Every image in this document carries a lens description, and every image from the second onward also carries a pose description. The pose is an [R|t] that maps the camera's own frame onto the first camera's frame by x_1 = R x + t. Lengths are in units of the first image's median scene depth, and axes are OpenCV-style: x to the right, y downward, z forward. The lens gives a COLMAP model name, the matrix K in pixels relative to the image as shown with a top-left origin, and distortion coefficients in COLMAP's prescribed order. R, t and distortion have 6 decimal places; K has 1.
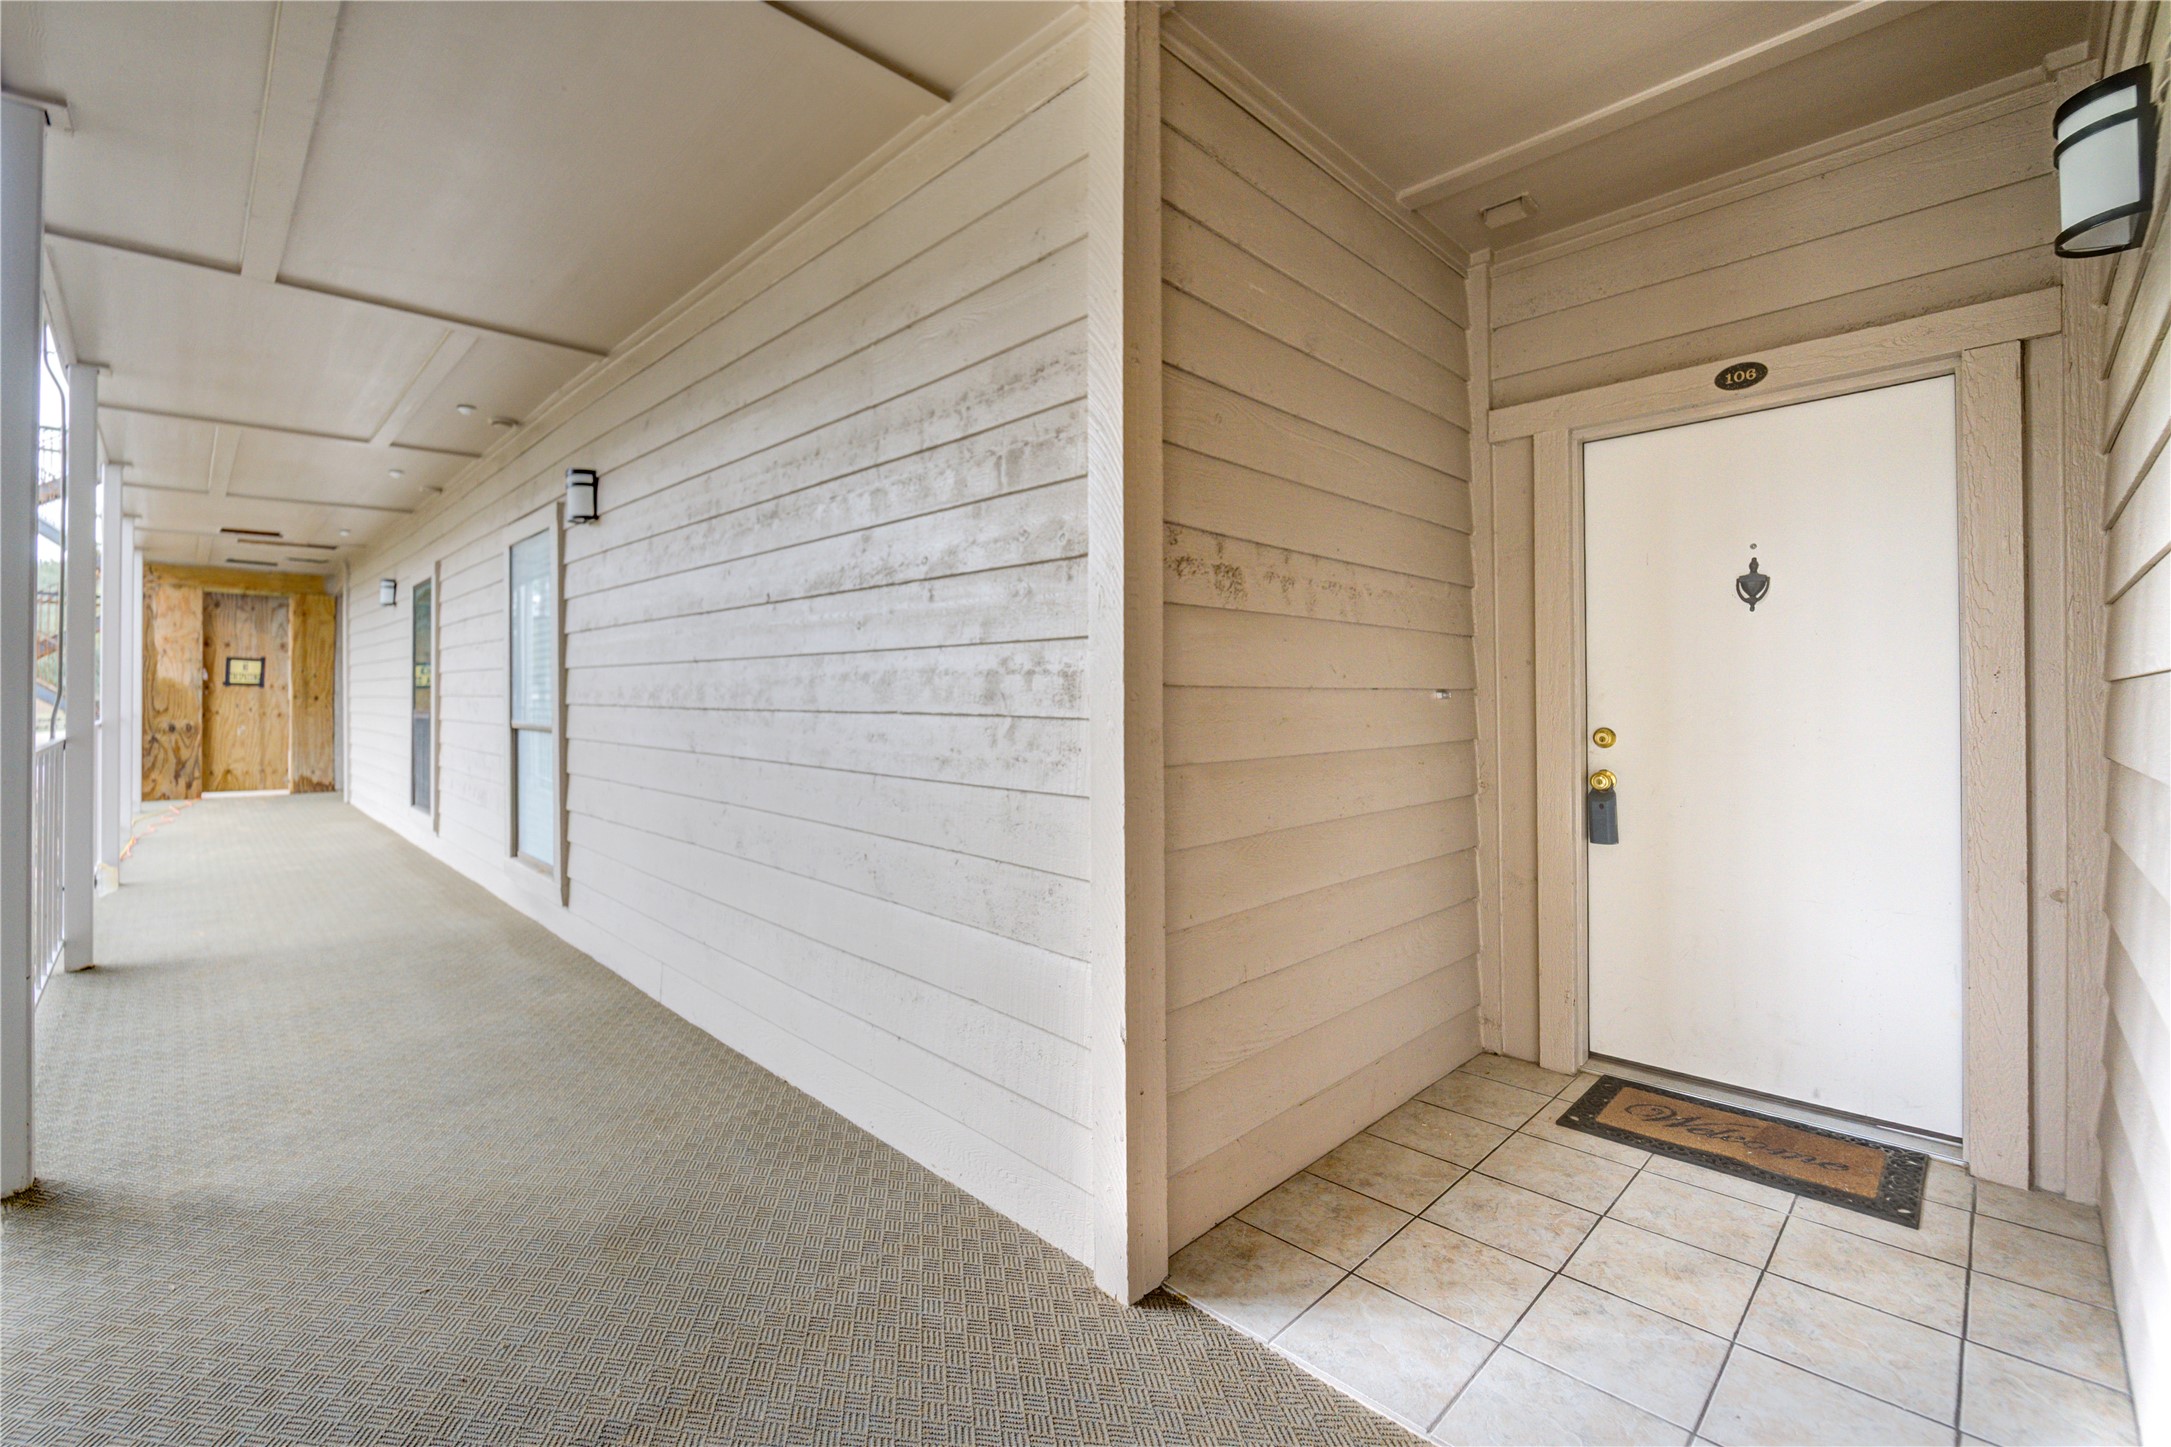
lens RADIAL K [[901.3, 0, 1079.1], [0, 901.3, 709.7], [0, 0, 1]] dist [-0.014431, -0.000792]
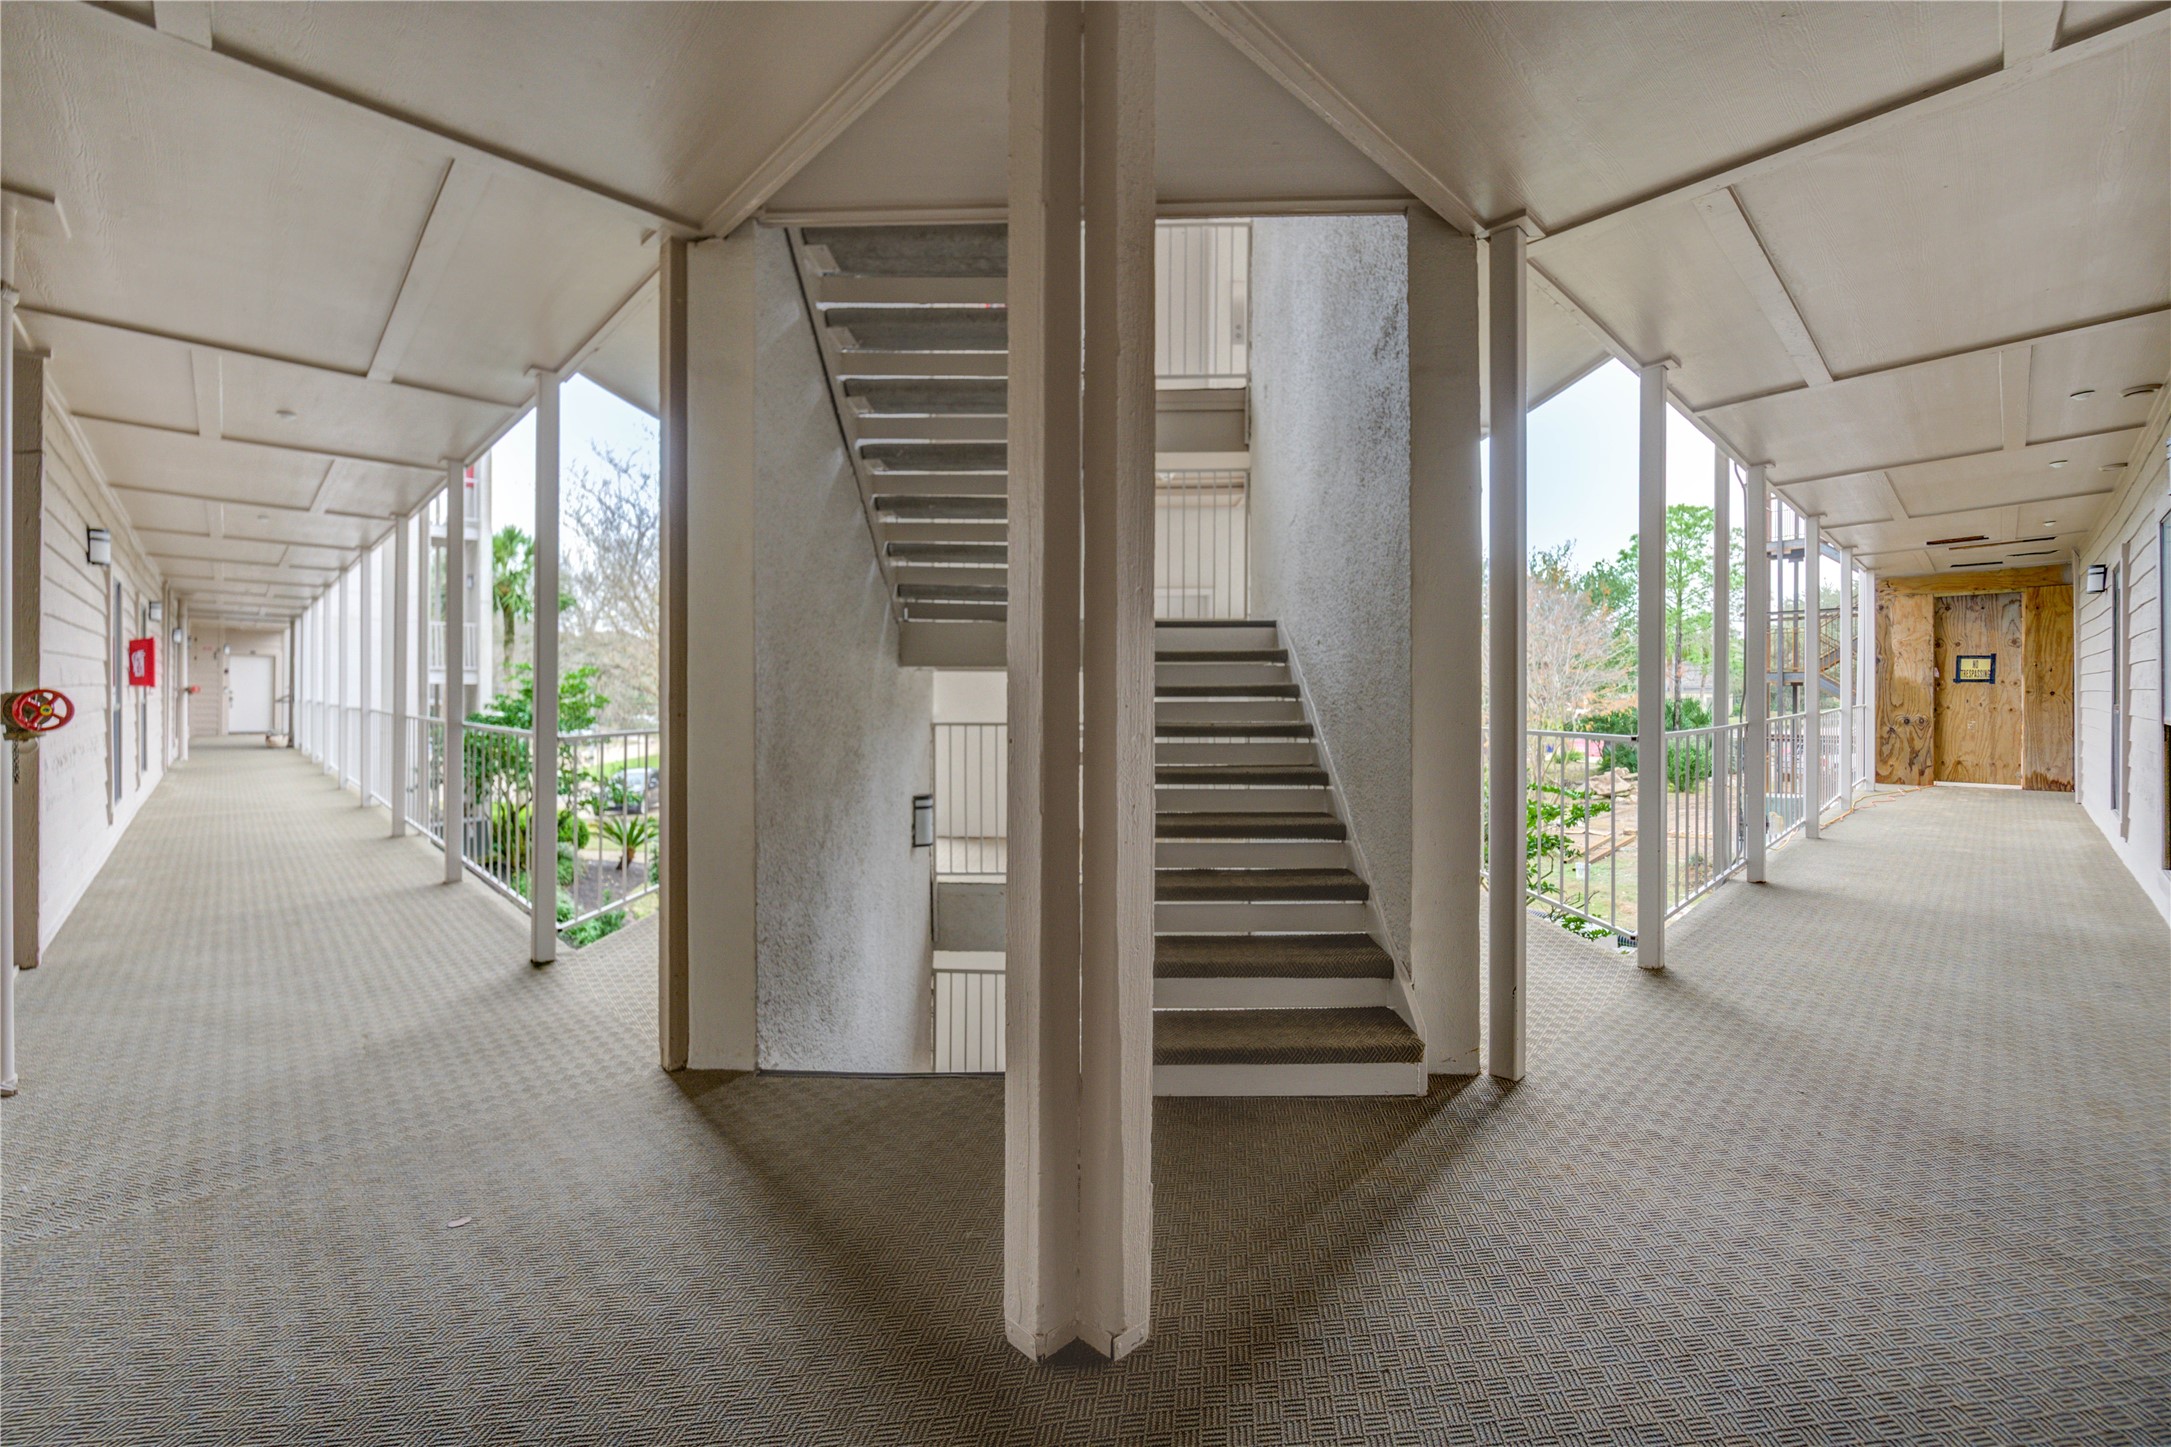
lens RADIAL K [[901.3, 0, 1079.1], [0, 901.3, 709.7], [0, 0, 1]] dist [-0.014431, -0.000792]
pose [[-0.024969, 0.006562, -0.999667, 0.136003], [-0.001917, 0.999976, 0.006612, 0.000794], [0.999686, 0.002081, -0.024956, -0.030285]]
